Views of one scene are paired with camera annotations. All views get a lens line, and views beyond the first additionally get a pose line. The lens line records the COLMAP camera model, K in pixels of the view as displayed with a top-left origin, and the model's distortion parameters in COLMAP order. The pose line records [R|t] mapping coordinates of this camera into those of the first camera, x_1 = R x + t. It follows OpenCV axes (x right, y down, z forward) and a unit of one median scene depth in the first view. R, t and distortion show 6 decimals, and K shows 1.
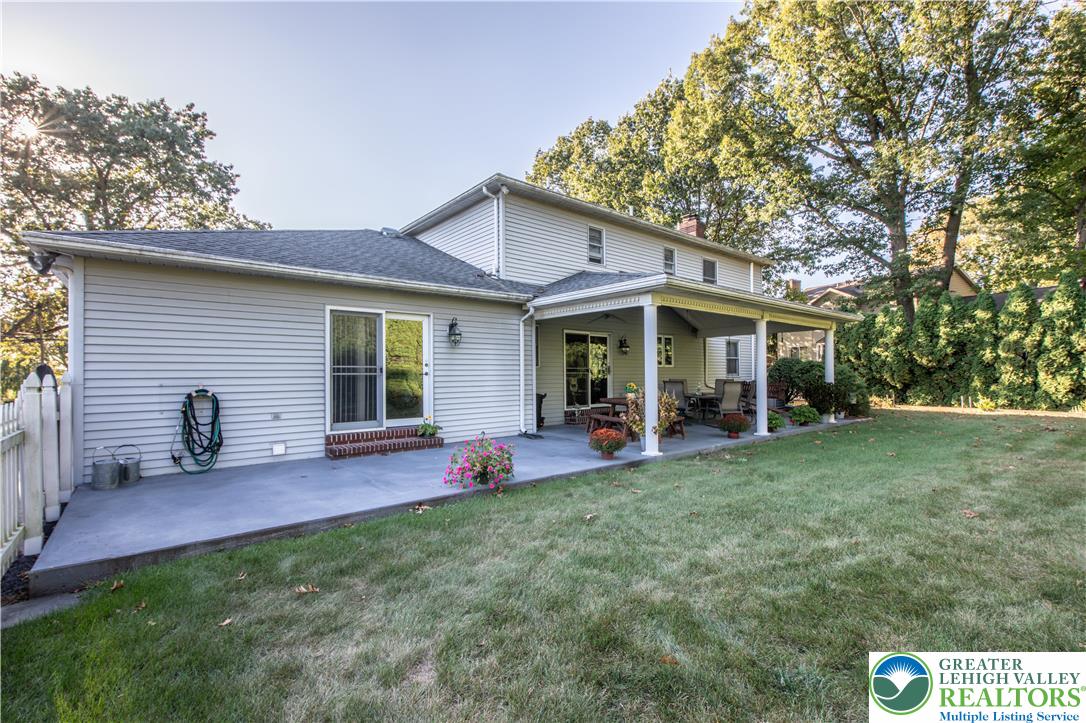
lens RADIAL K [[470.2, 0, 542.4], [0, 470.2, 367.1], [0, 0, 1]] dist [0.000777, 0.000038]
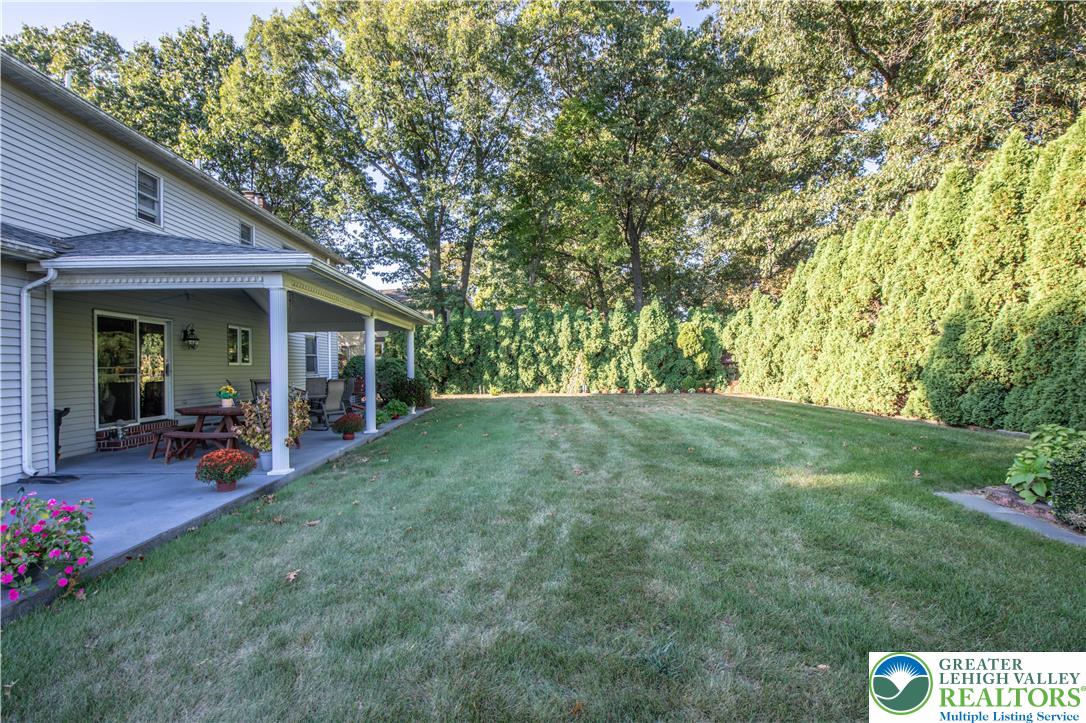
lens RADIAL K [[463.3, 0, 537.4], [0, 463.3, 359.4], [0, 0, 1]] dist [-0.001507, -0.010079]
pose [[0.609752, 0.003957, 0.792582, -0.078033], [0.005711, 0.999940, -0.009385, 0.000020], [-0.792572, 0.010249, 0.609693, 0.096769]]
